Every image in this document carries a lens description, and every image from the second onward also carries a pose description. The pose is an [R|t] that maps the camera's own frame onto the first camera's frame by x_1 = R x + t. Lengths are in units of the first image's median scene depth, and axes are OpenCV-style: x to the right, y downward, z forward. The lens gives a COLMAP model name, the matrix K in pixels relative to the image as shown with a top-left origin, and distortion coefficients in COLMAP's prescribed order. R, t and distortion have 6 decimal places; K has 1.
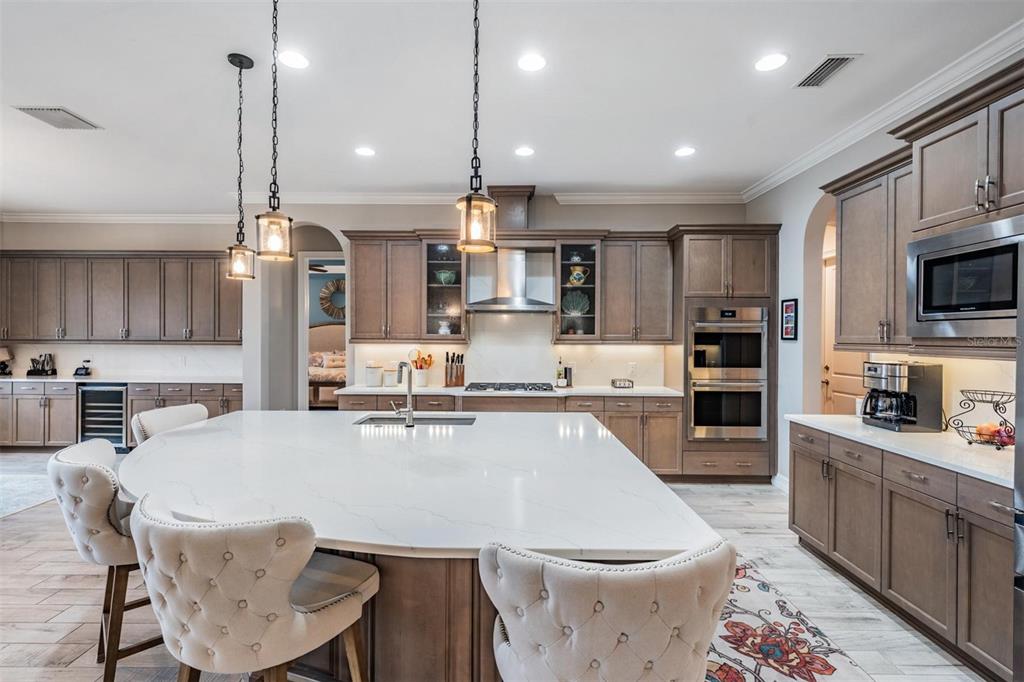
lens RADIAL K [[476.7, 0, 510.4], [0, 476.7, 338.7], [0, 0, 1]] dist [0.002411, 0.000166]
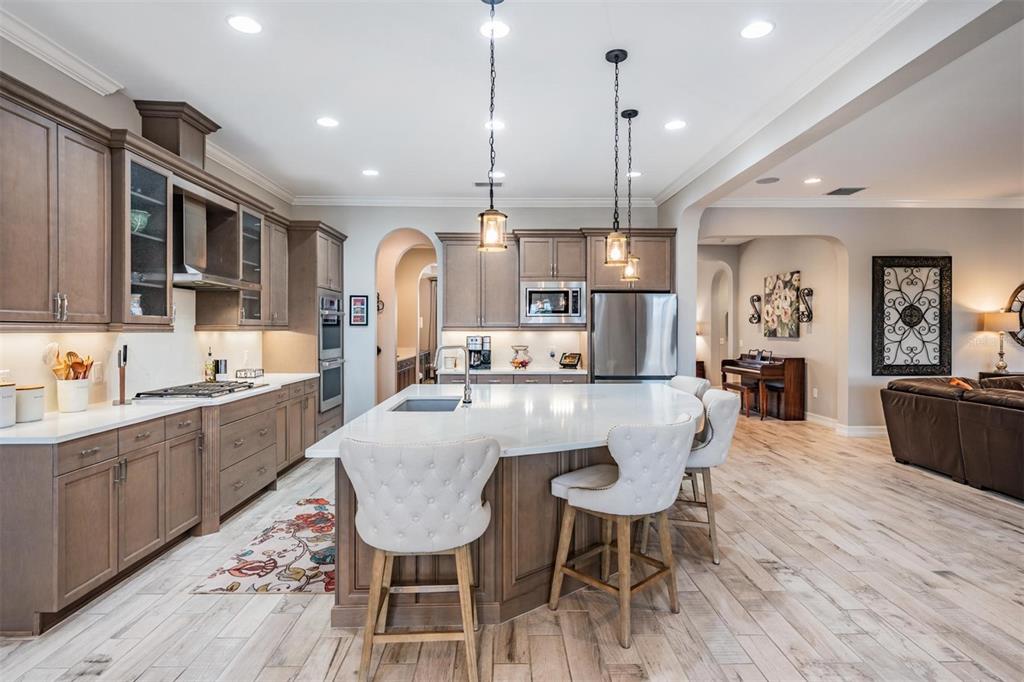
lens RADIAL K [[542.7, 0, 516.0], [0, 542.7, 335.3], [0, 0, 1]] dist [0.000573, -0.000084]
pose [[-0.050368, -0.016289, 0.998598, -0.946575], [0.007157, 0.999835, 0.016670, 0.007733], [-0.998705, 0.007987, -0.050243, 0.621348]]
